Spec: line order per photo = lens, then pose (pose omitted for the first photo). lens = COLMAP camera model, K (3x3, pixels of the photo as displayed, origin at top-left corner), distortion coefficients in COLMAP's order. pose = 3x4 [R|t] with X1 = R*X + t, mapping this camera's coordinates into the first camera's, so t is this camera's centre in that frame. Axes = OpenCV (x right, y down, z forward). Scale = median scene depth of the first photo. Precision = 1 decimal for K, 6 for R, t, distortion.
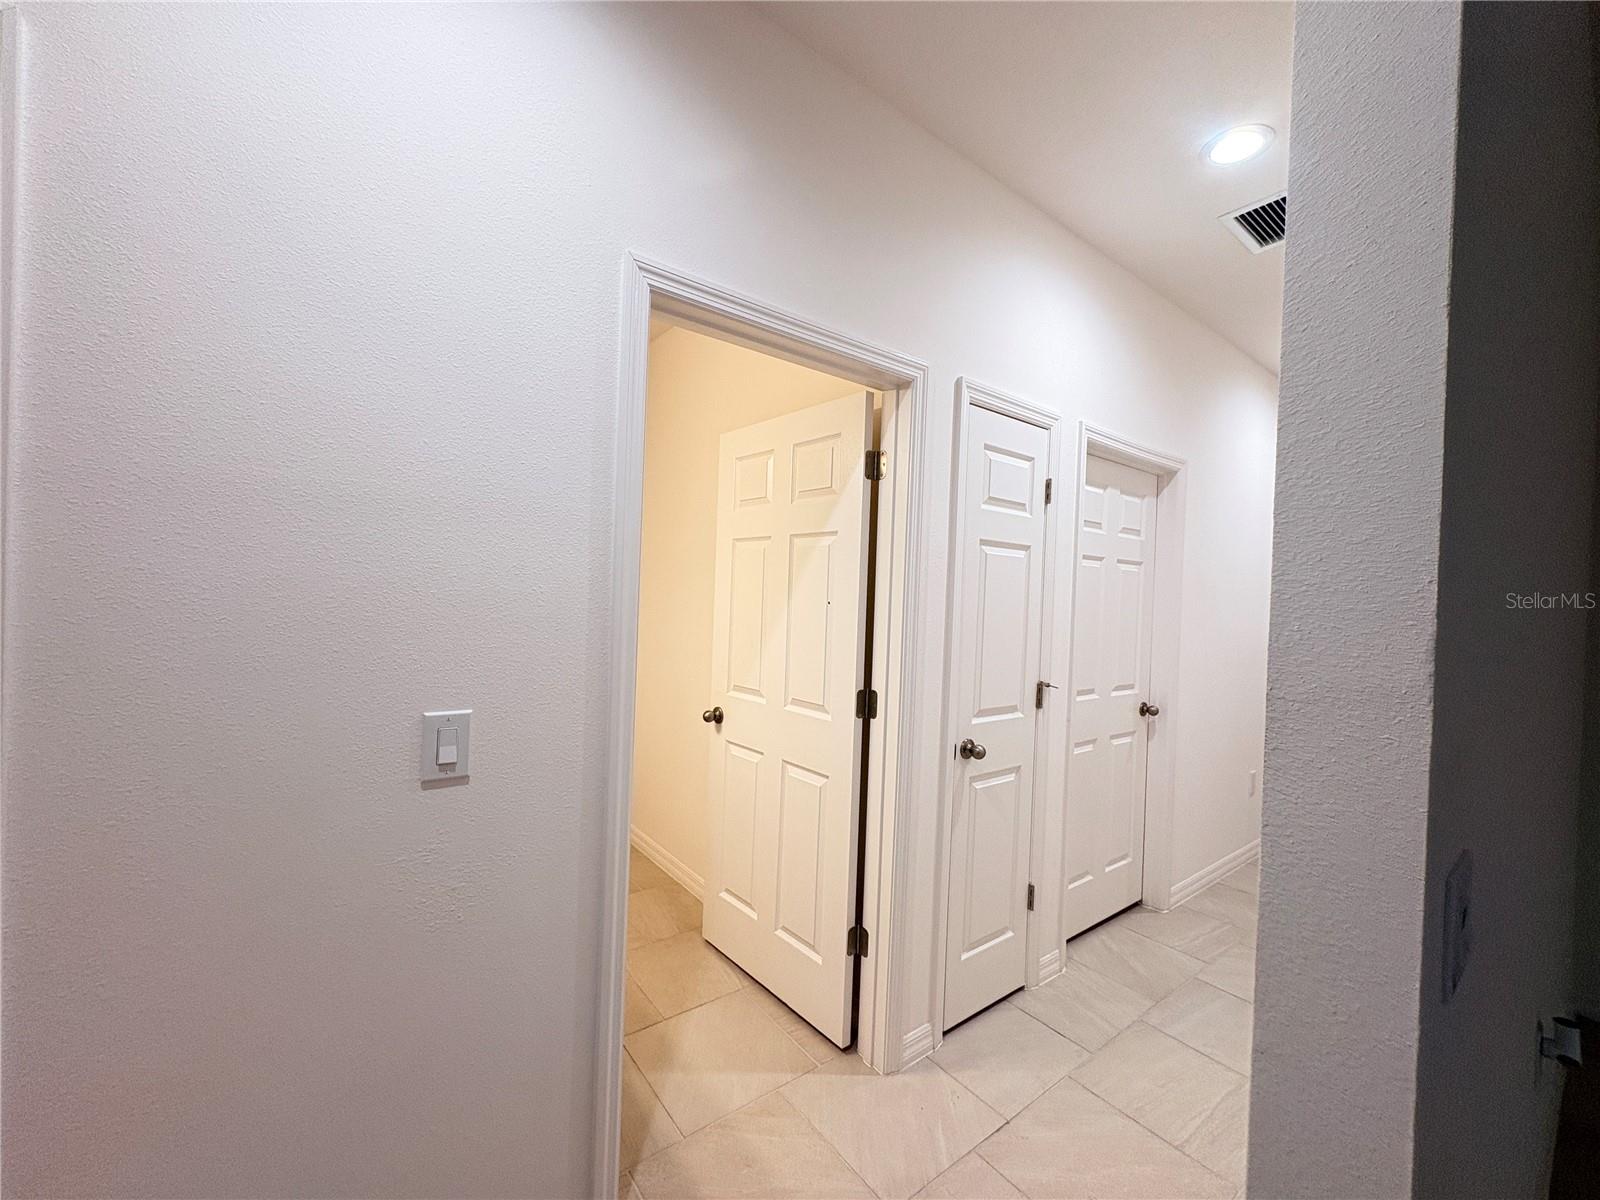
lens RADIAL K [[636.4, 0, 802.1], [0, 636.4, 597.1], [0, 0, 1]] dist [0.000761, -0.000125]
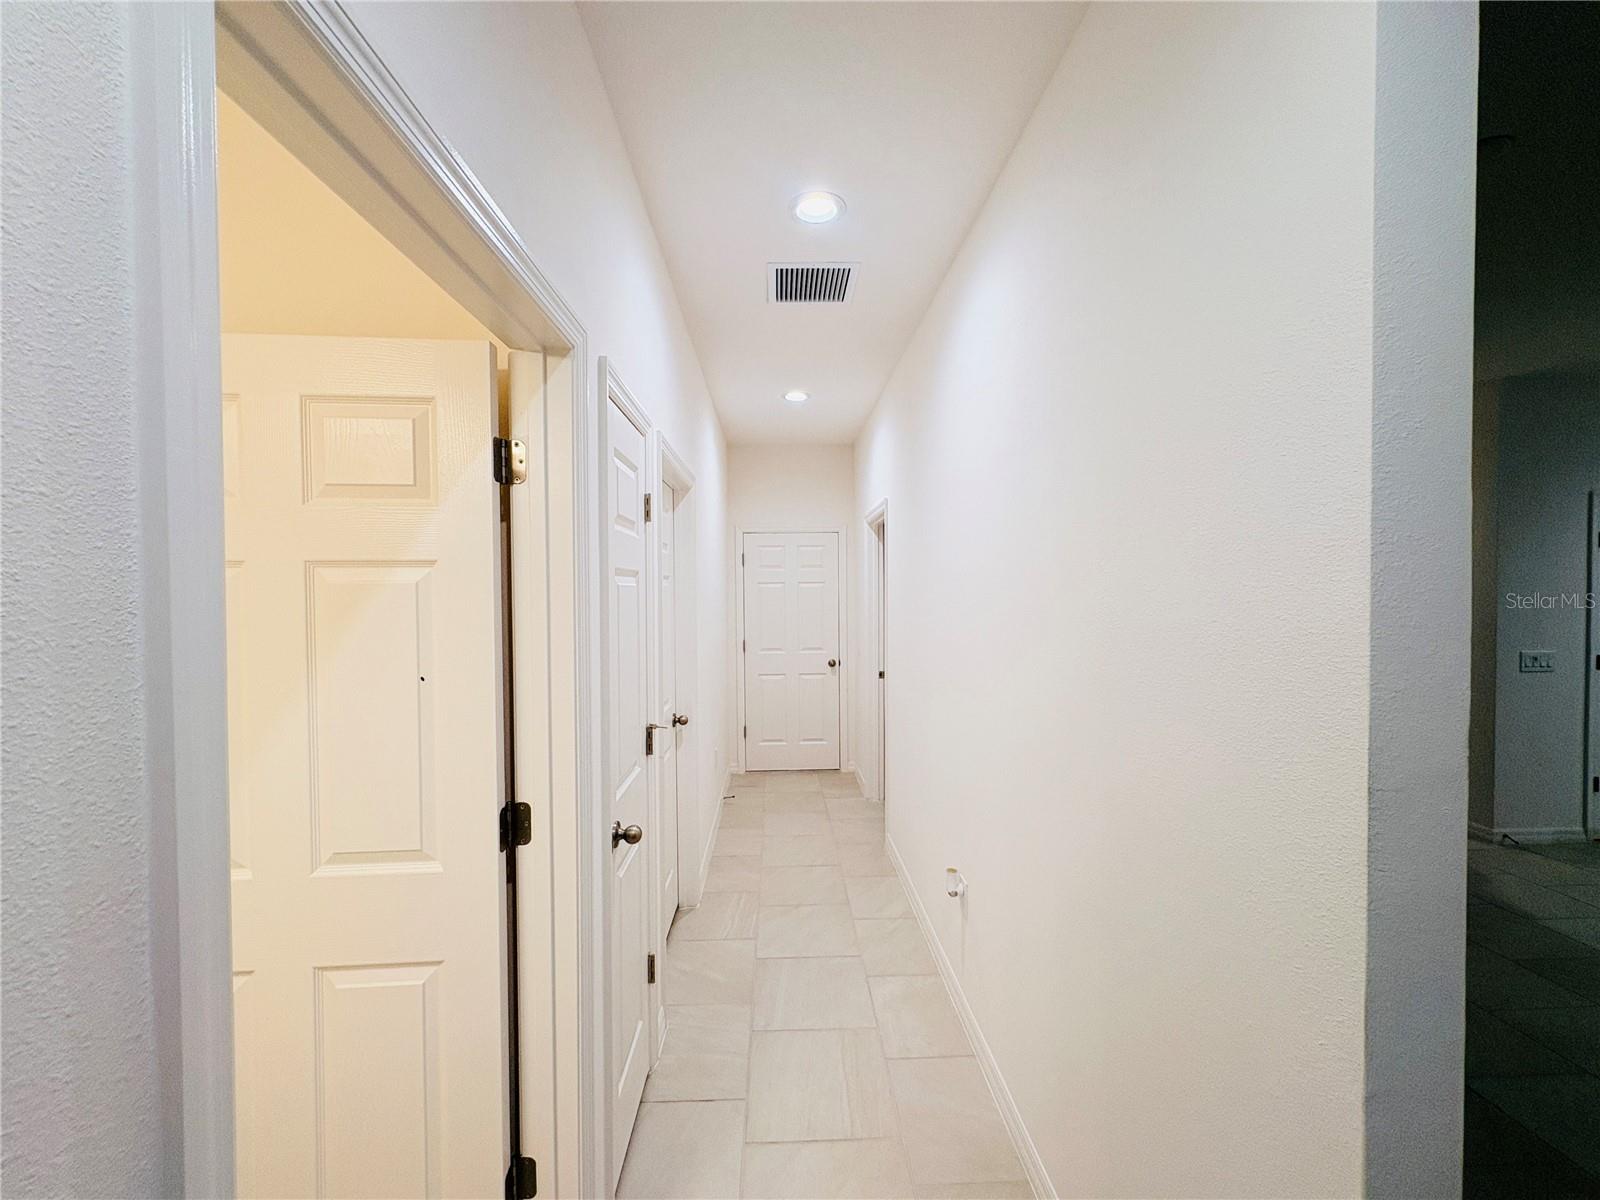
lens RADIAL K [[636.4, 0, 801.9], [0, 636.4, 599.0], [0, 0, 1]] dist [0.000761, -0.000125]
pose [[0.579008, -0.054610, 0.813491, -0.233436], [0.030899, 0.998507, 0.045038, -0.081686], [-0.814737, -0.000941, 0.579831, 0.356061]]
